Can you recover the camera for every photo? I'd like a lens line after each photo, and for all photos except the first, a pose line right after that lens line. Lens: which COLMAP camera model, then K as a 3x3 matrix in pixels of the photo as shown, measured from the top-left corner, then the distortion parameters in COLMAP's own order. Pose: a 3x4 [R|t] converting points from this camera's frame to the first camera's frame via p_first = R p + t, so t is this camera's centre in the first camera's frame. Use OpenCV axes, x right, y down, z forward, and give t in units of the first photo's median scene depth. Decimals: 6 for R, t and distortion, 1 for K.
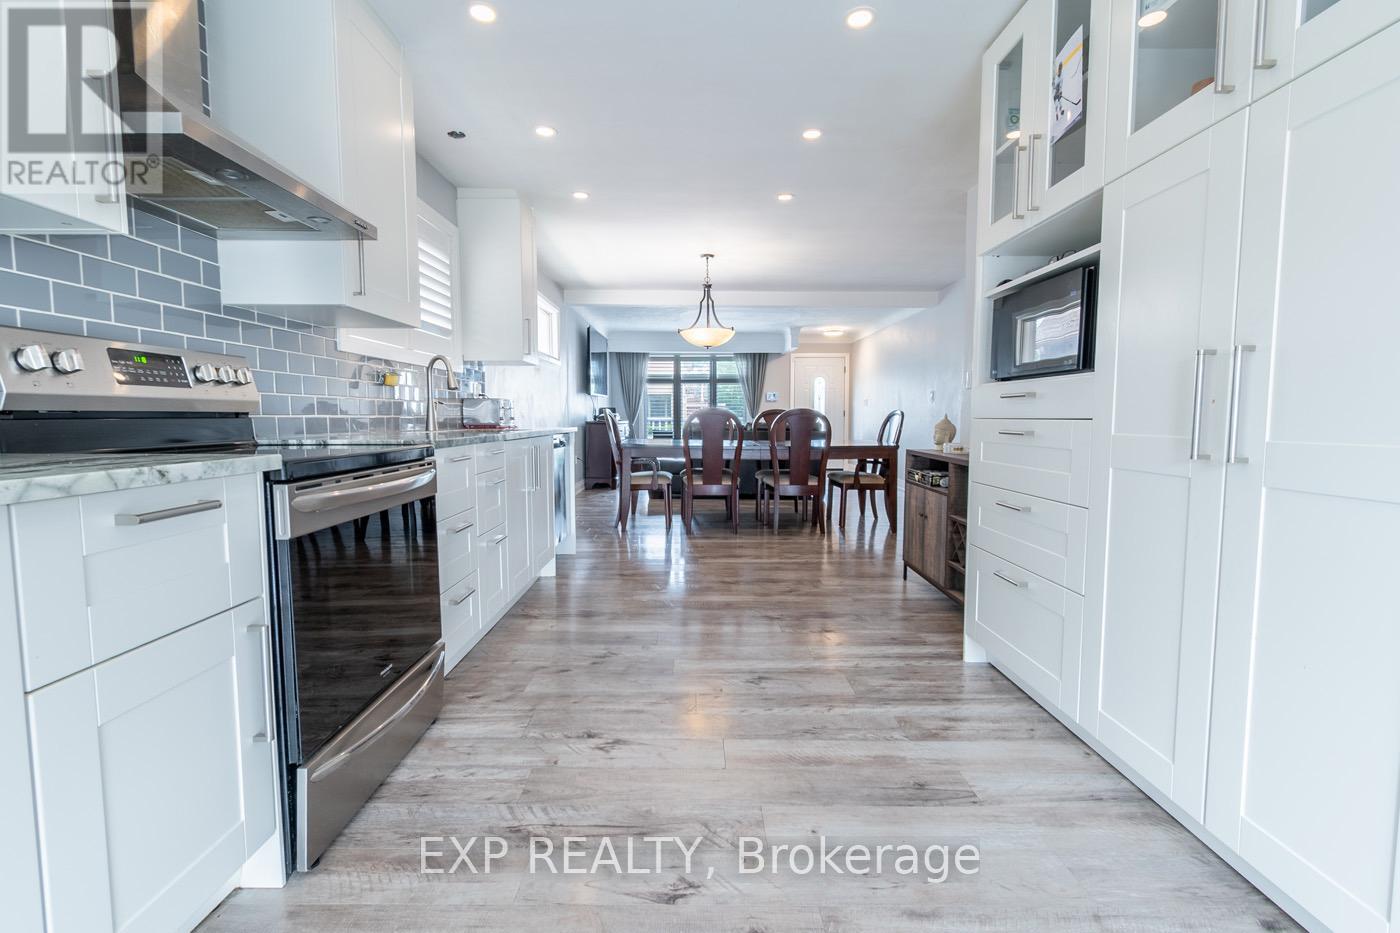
lens RADIAL K [[633.2, 0, 701.1], [0, 633.2, 460.8], [0, 0, 1]] dist [0.005425, -0.001849]
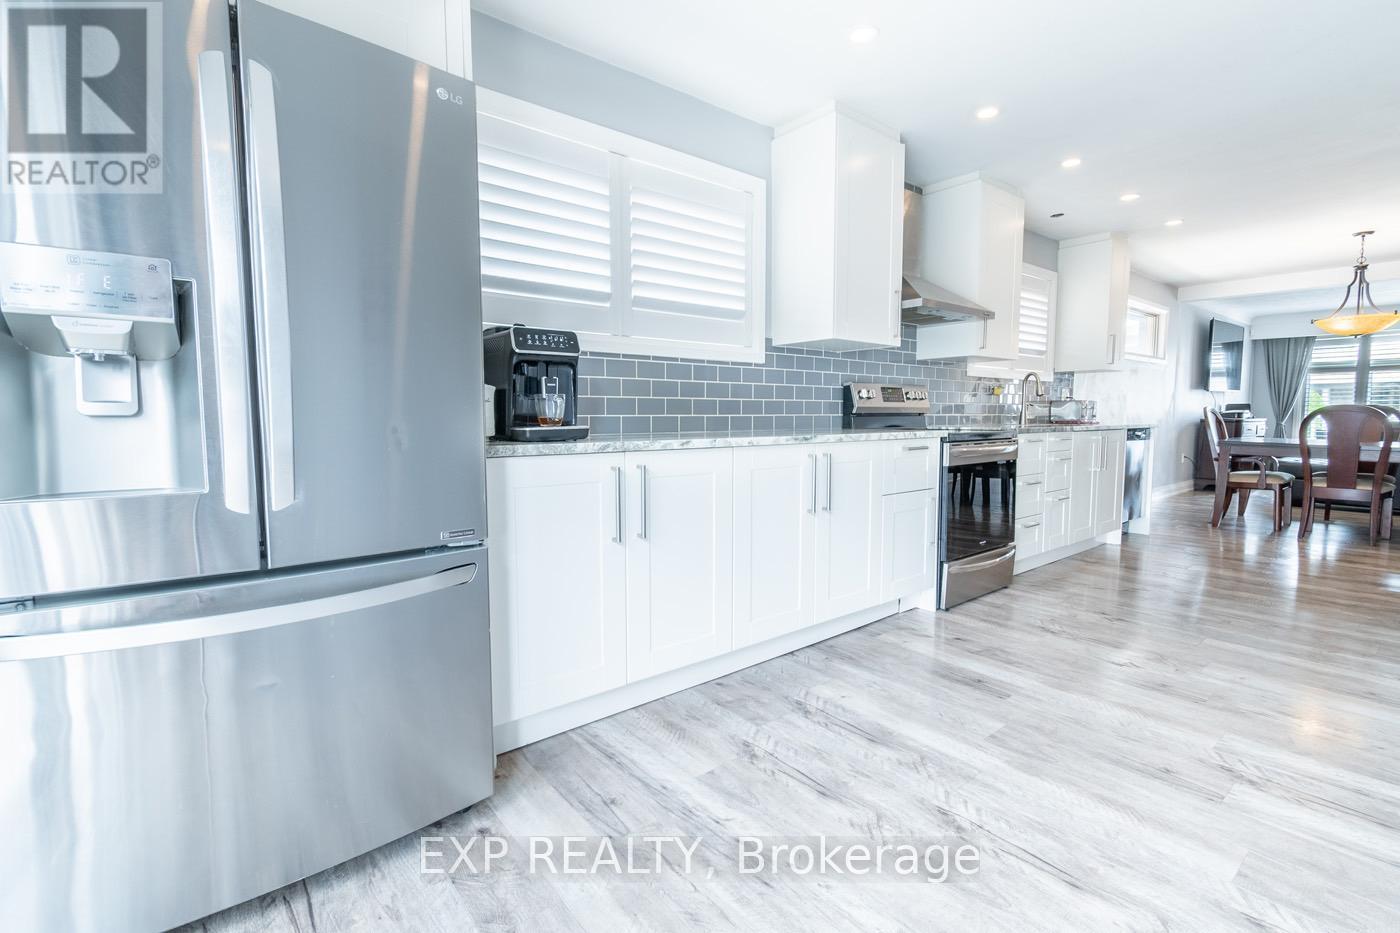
lens RADIAL K [[633.2, 0, 689.2], [0, 633.2, 470.6], [0, 0, 1]] dist [0.005425, -0.001849]
pose [[0.615480, 0.066570, -0.785336, 0.216430], [-0.052166, 0.997682, 0.043686, 0.029489], [0.786424, 0.014080, 0.617526, -0.427886]]
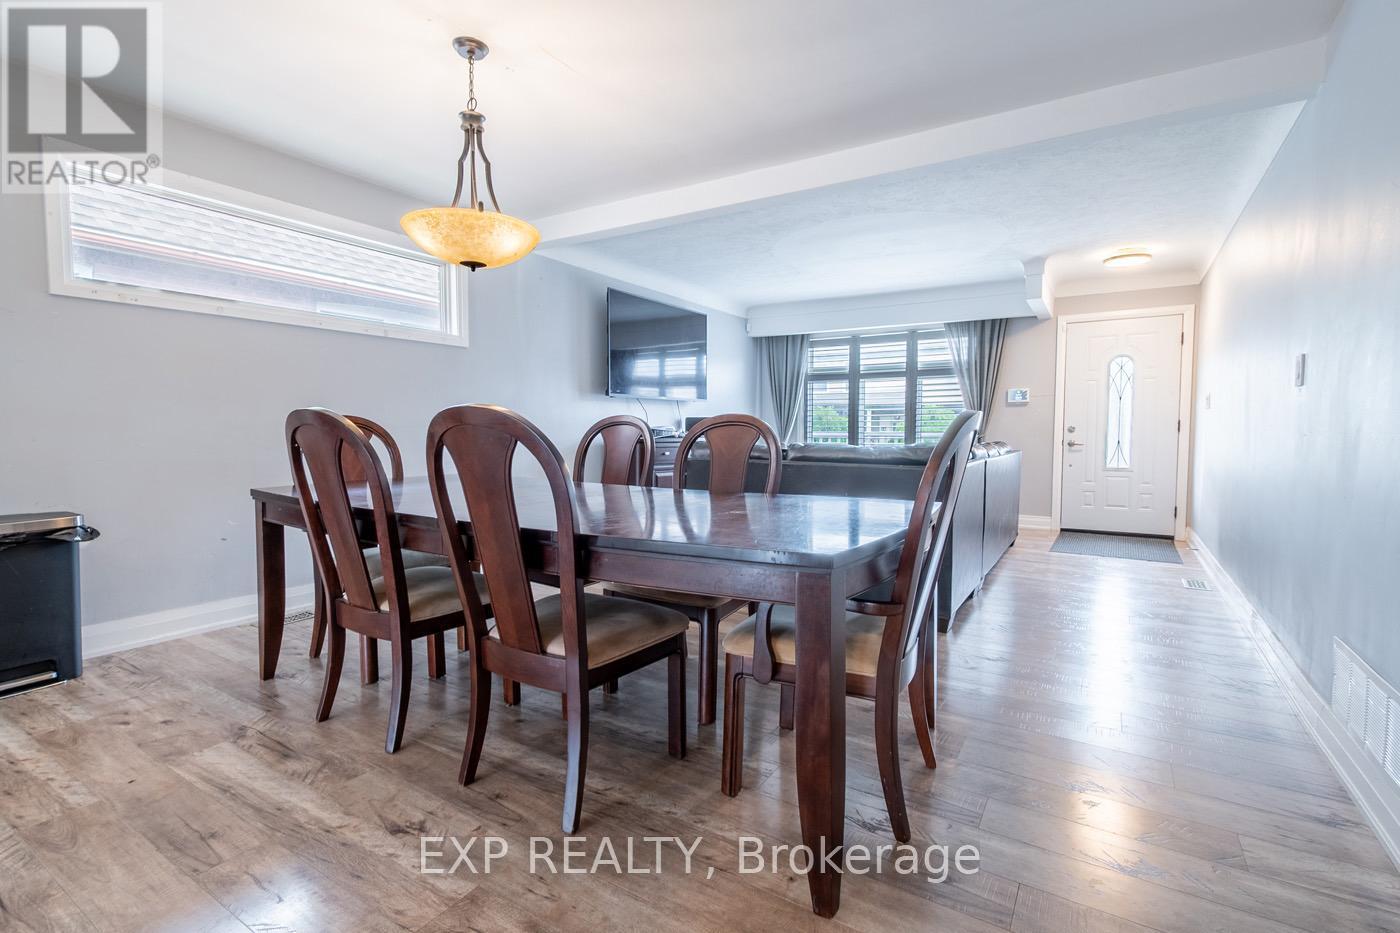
lens RADIAL K [[633.2, 0, 698.7], [0, 633.2, 469.4], [0, 0, 1]] dist [0.005425, -0.001849]
pose [[0.841880, 0.037666, -0.538349, 0.508857], [-0.042592, 0.999087, 0.003296, -0.074620], [0.537982, 0.020155, 0.842715, 1.065015]]
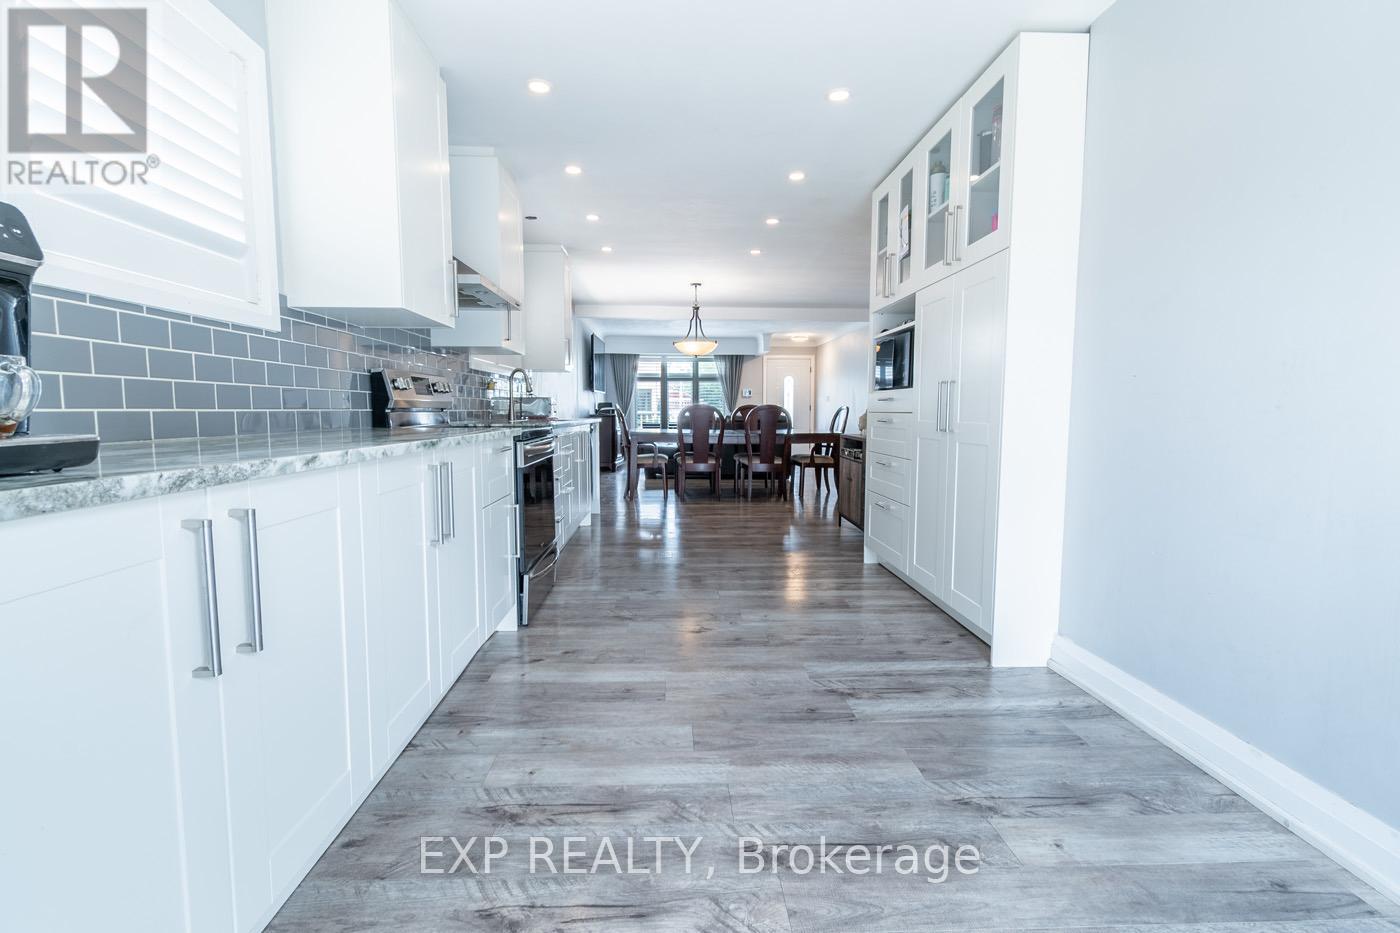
lens RADIAL K [[633.2, 0, 701.0], [0, 633.2, 467.3], [0, 0, 1]] dist [0.005425, -0.001849]
pose [[0.999305, -0.002176, 0.037212, -0.041219], [0.001432, 0.999799, 0.020014, 0.027446], [-0.037248, -0.019947, 0.999107, -0.406544]]
